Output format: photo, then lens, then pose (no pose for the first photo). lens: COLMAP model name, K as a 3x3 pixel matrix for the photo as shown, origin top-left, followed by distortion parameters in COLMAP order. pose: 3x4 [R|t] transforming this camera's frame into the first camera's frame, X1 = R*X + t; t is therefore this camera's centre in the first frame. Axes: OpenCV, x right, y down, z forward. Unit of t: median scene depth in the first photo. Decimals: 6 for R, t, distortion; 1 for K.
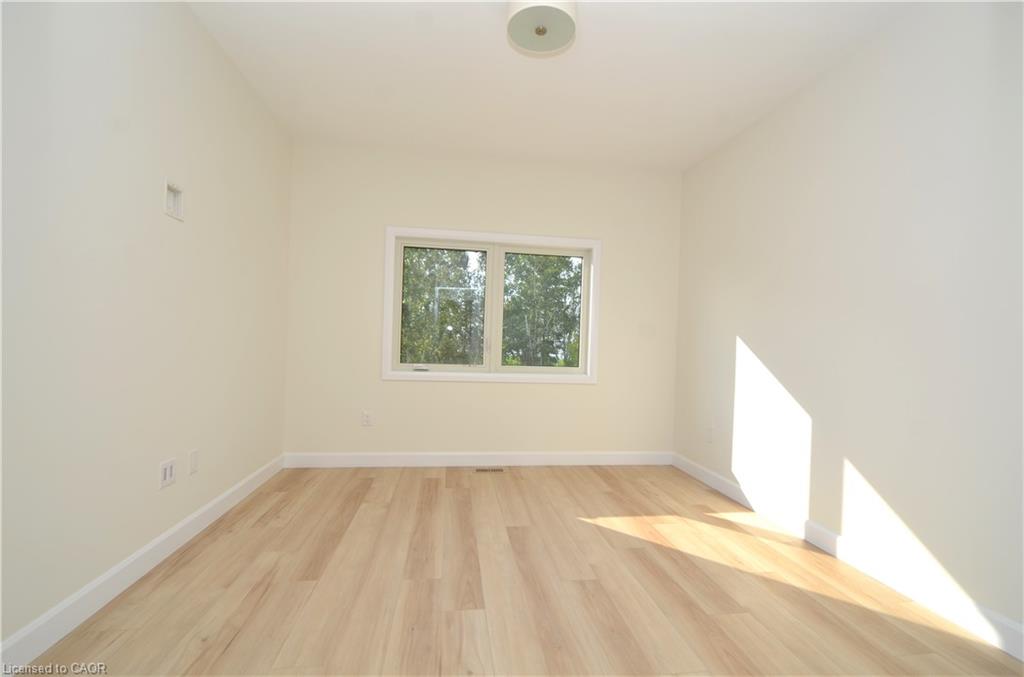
lens RADIAL K [[447.9, 0, 514.4], [0, 447.9, 344.2], [0, 0, 1]] dist [0.002567, -0.004977]
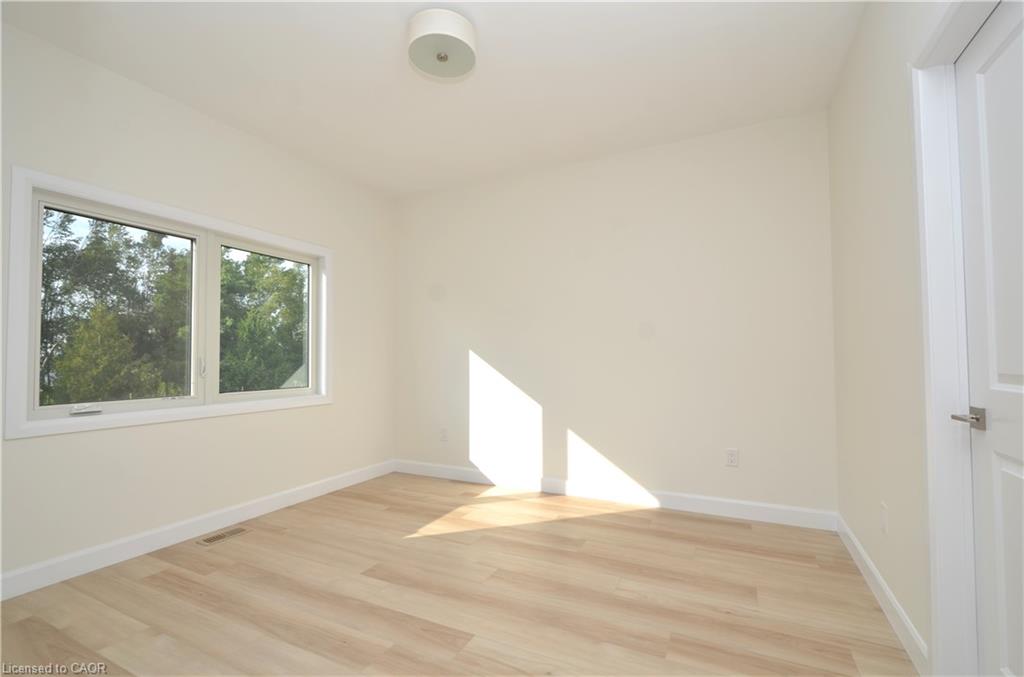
lens RADIAL K [[447.9, 0, 514.4], [0, 447.9, 344.2], [0, 0, 1]] dist [0.002567, -0.004977]
pose [[0.562642, -0.007578, 0.826666, -0.419375], [0.027476, 0.999577, -0.009537, -0.016347], [-0.826244, 0.028079, 0.562612, 0.184302]]
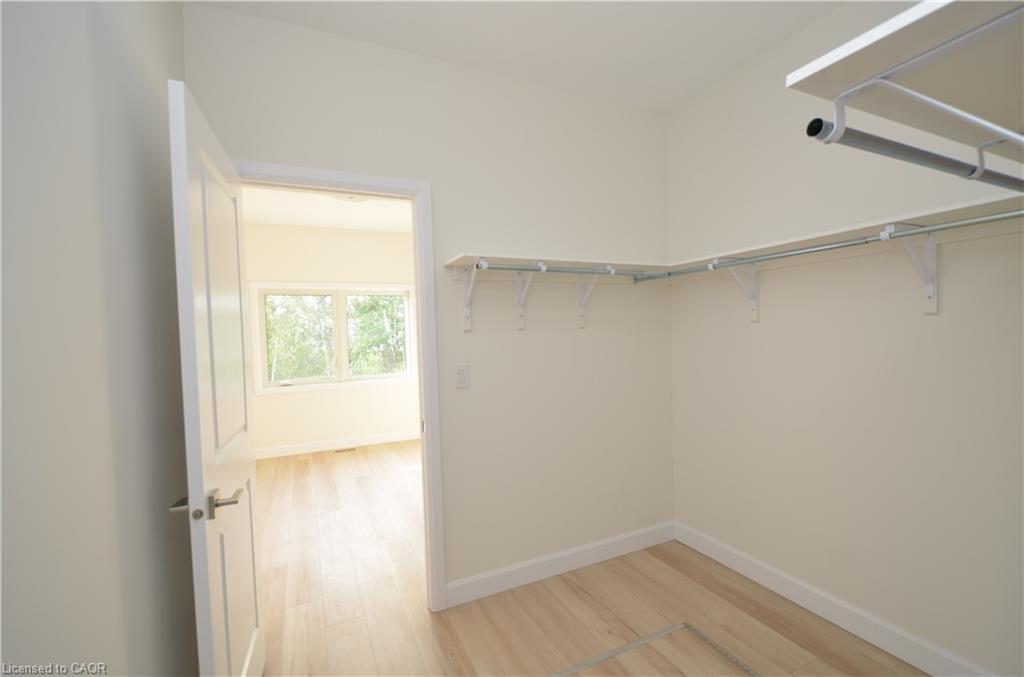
lens RADIAL K [[447.9, 0, 514.4], [0, 447.9, 344.2], [0, 0, 1]] dist [0.002567, -0.004977]
pose [[0.953589, -0.070484, 0.292745, 0.068430], [0.063463, 0.997424, 0.033422, -0.074830], [-0.294347, -0.013292, 0.955606, -0.554028]]
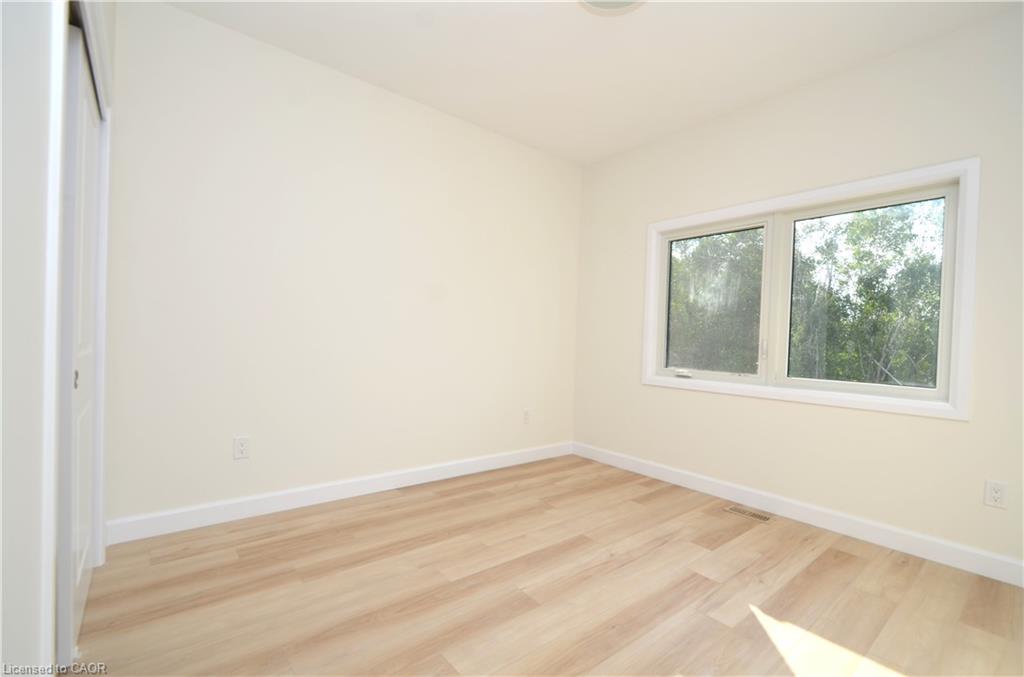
lens RADIAL K [[447.9, 0, 514.4], [0, 447.9, 344.2], [0, 0, 1]] dist [0.002567, -0.004977]
pose [[0.519616, -0.006083, -0.854378, 0.411515], [-0.022669, 0.999524, -0.020903, 0.022652], [0.854099, 0.030230, 0.519231, 0.276930]]
